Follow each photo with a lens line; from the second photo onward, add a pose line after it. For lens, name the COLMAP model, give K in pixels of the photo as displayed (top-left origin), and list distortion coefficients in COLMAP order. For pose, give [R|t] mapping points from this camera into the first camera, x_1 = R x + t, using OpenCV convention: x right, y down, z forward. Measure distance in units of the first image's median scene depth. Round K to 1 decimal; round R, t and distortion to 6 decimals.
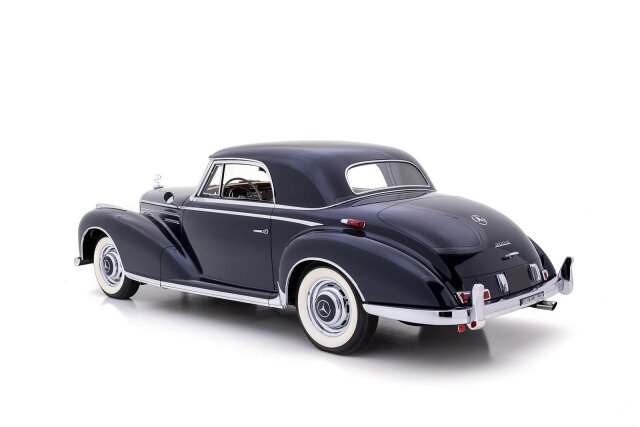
lens RADIAL K [[677.2, 0, 320.0], [0, 677.2, 213.5], [0, 0, 1]] dist [-0.050192, 0.001105]
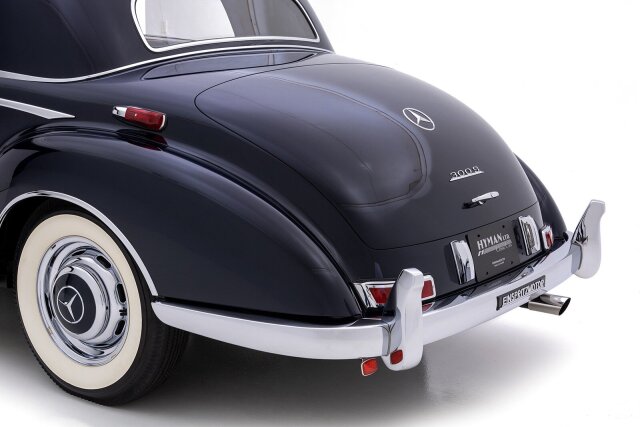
lens RADIAL K [[1182.3, 0, 320.0], [0, 1182.3, 213.5], [0, 0, 1]] dist [-0.058161, -0.101085]
pose [[0.987777, 0.025808, 0.153723, 0.047690], [-0.042264, 0.993598, 0.104765, -0.008310], [-0.150035, -0.109982, 0.982544, 0.216248]]
